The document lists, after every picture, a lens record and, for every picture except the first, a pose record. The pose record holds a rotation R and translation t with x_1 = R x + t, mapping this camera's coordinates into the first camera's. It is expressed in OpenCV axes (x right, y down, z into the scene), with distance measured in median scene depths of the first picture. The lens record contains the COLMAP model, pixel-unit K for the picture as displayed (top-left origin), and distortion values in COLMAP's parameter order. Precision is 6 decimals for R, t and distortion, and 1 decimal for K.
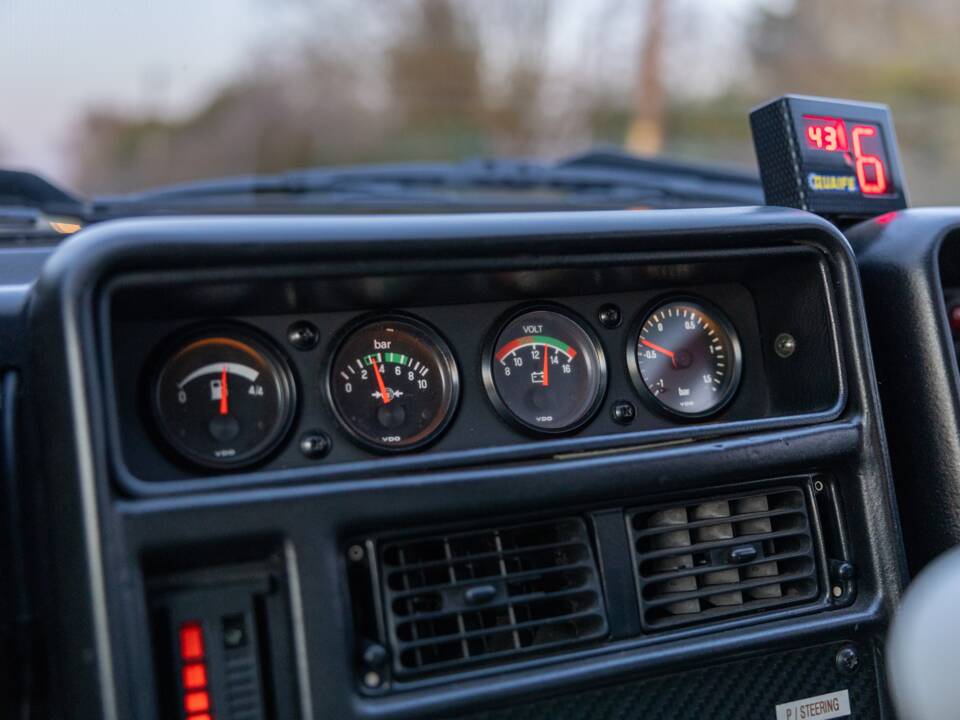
lens RADIAL K [[1146.7, 0, 482.0], [0, 1146.7, 349.6], [0, 0, 1]] dist [-0.004631, 0.011433]
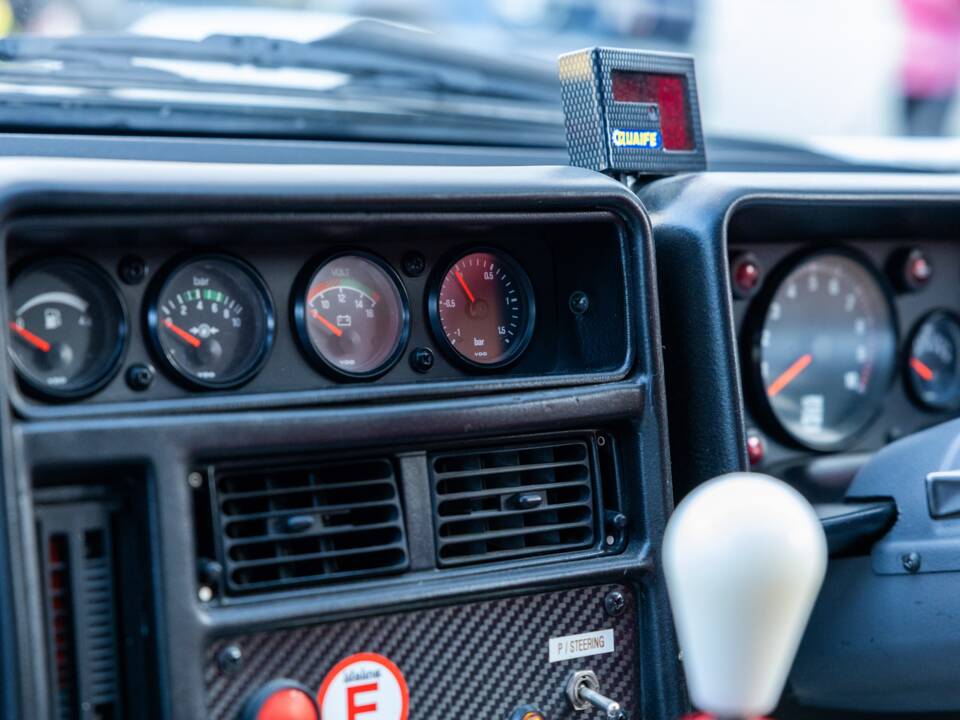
lens RADIAL K [[1549.0, 0, 480.0], [0, 1549.0, 360.0], [0, 0, 1]] dist [-0.051746, -0.010201]
pose [[0.974589, 0.058622, 0.216196, -0.130358], [-0.073613, 0.995361, 0.061947, -0.035782], [-0.211561, -0.076288, 0.974383, -0.366198]]
